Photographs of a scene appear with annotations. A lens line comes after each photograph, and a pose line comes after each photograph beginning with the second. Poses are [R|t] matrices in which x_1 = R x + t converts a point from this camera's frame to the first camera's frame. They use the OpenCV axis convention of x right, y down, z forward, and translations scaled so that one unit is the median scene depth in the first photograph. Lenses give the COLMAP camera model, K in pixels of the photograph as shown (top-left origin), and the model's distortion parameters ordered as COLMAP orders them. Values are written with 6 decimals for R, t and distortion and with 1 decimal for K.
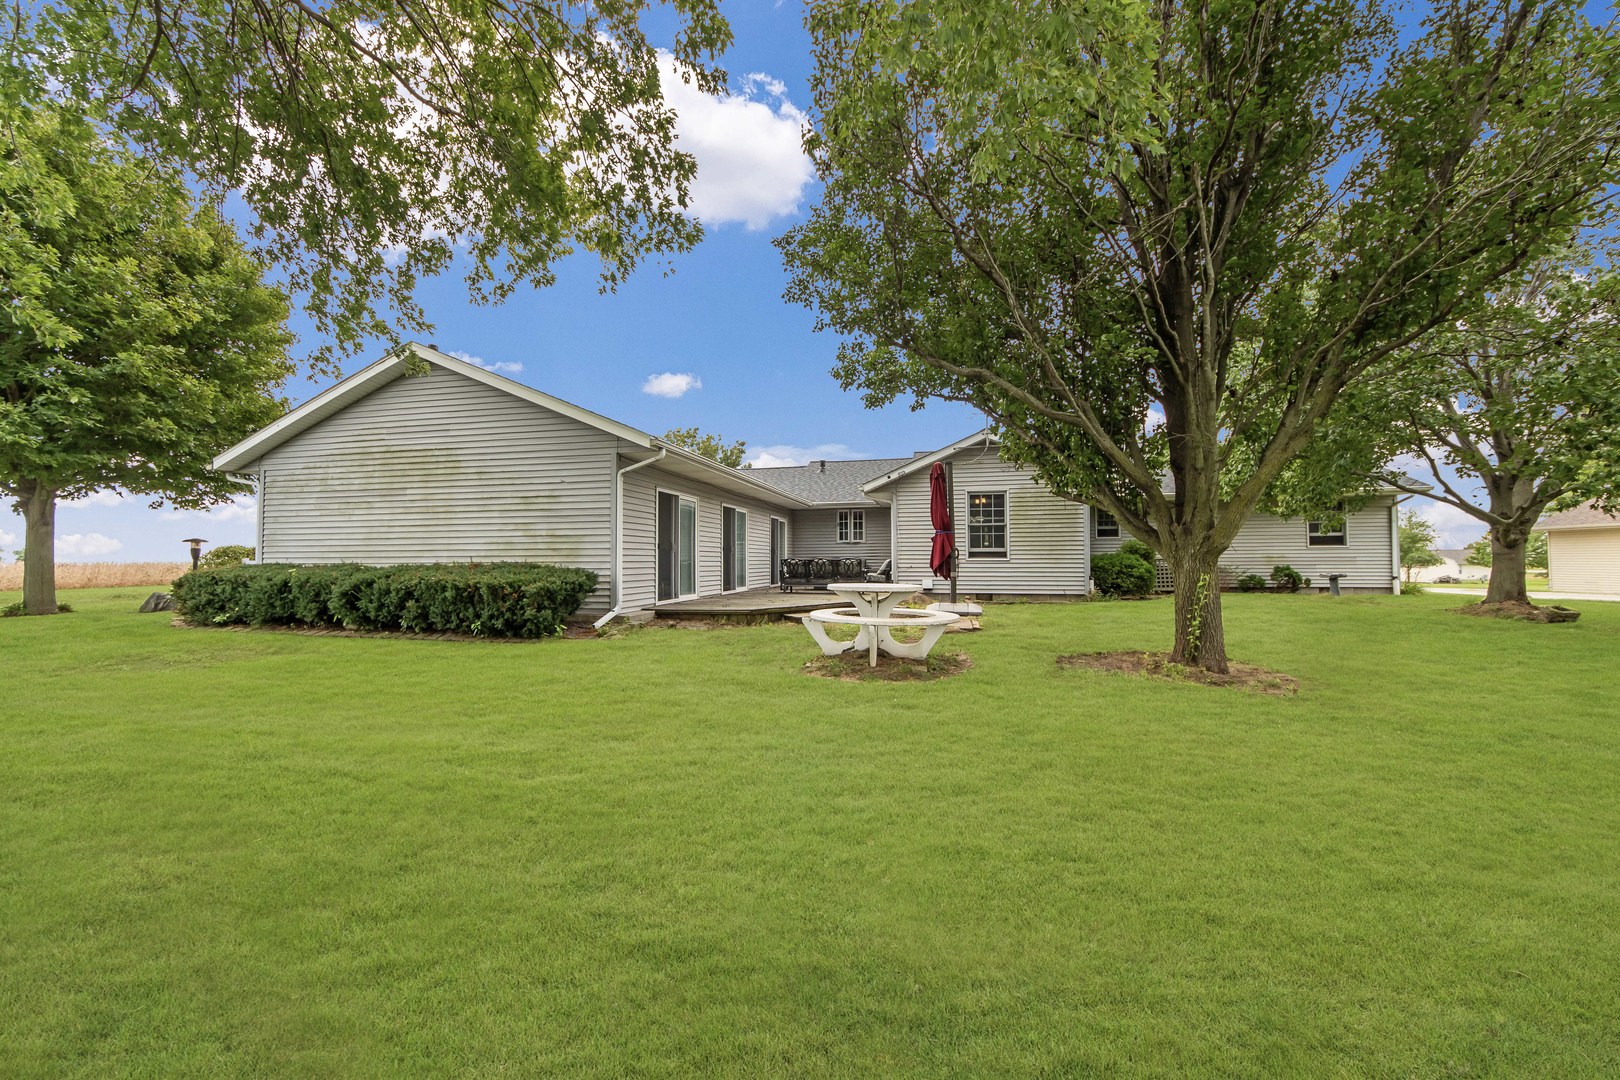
lens RADIAL K [[578.9, 0, 818.0], [0, 578.9, 546.7], [0, 0, 1]] dist [-0.009559, 0.000752]
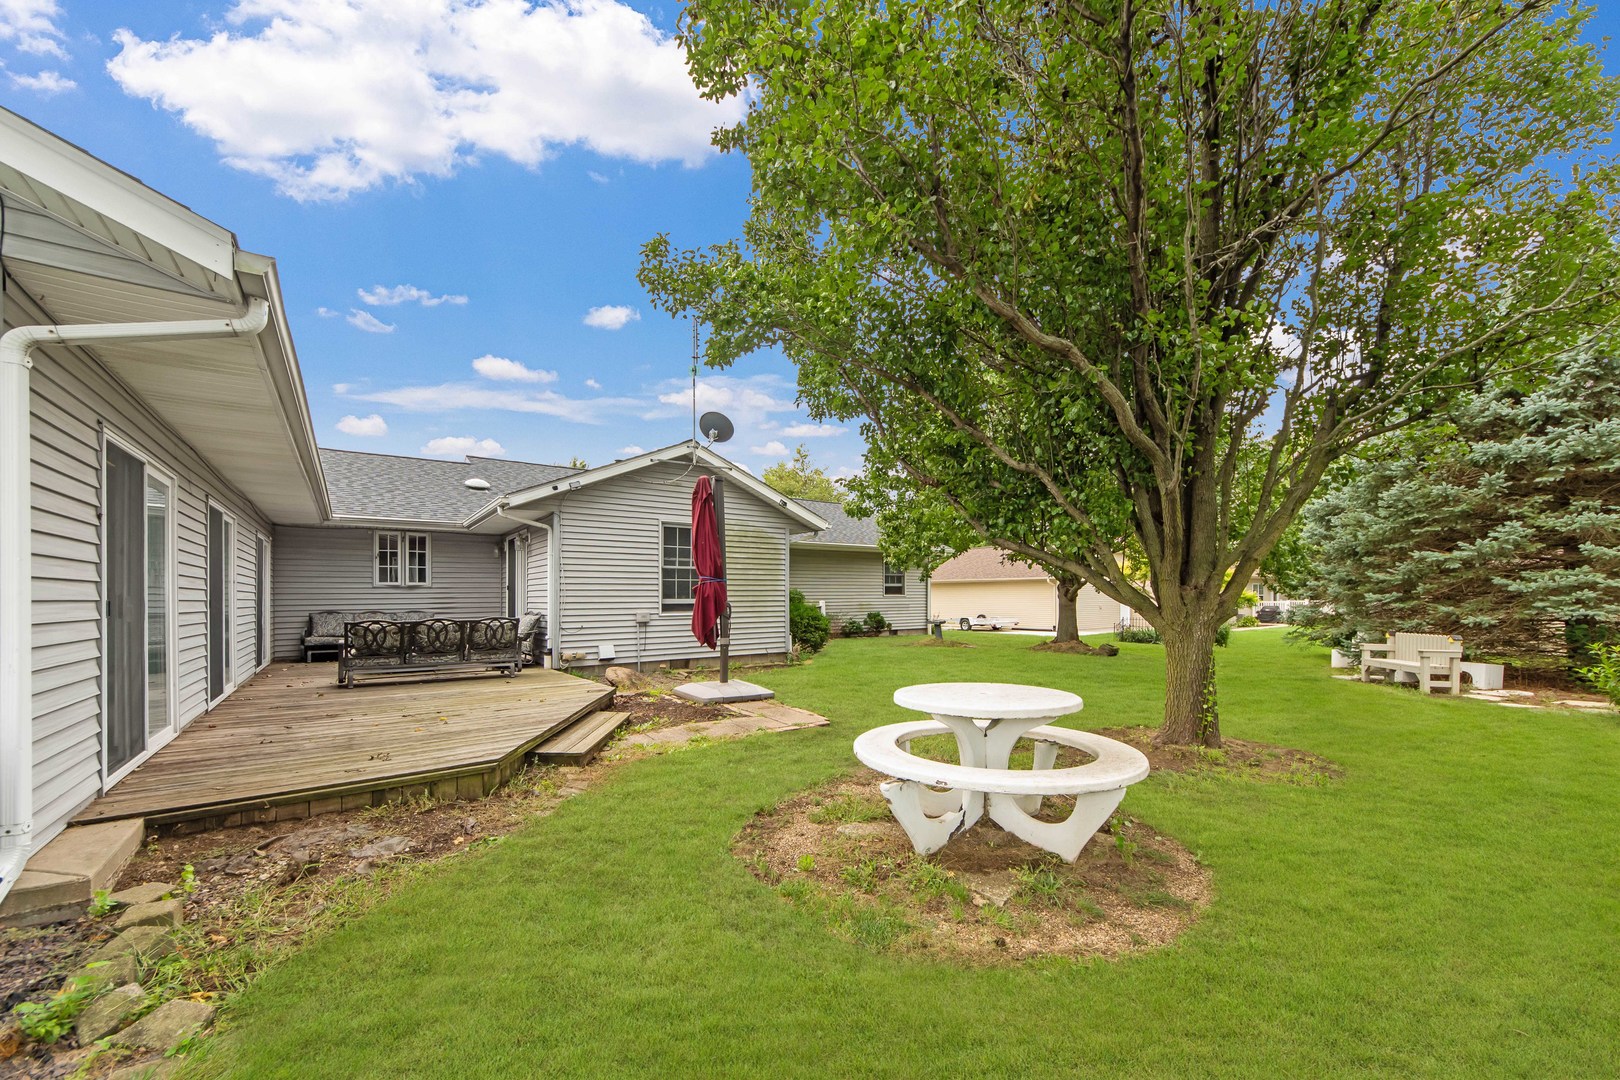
lens RADIAL K [[614.6, 0, 822.8], [0, 614.6, 592.8], [0, 0, 1]] dist [-0.000015, -0.000179]
pose [[0.664441, 0.004089, 0.747330, -0.189301], [-0.012500, 0.999906, 0.005642, -0.012735], [-0.747236, -0.013090, 0.664430, 0.338704]]
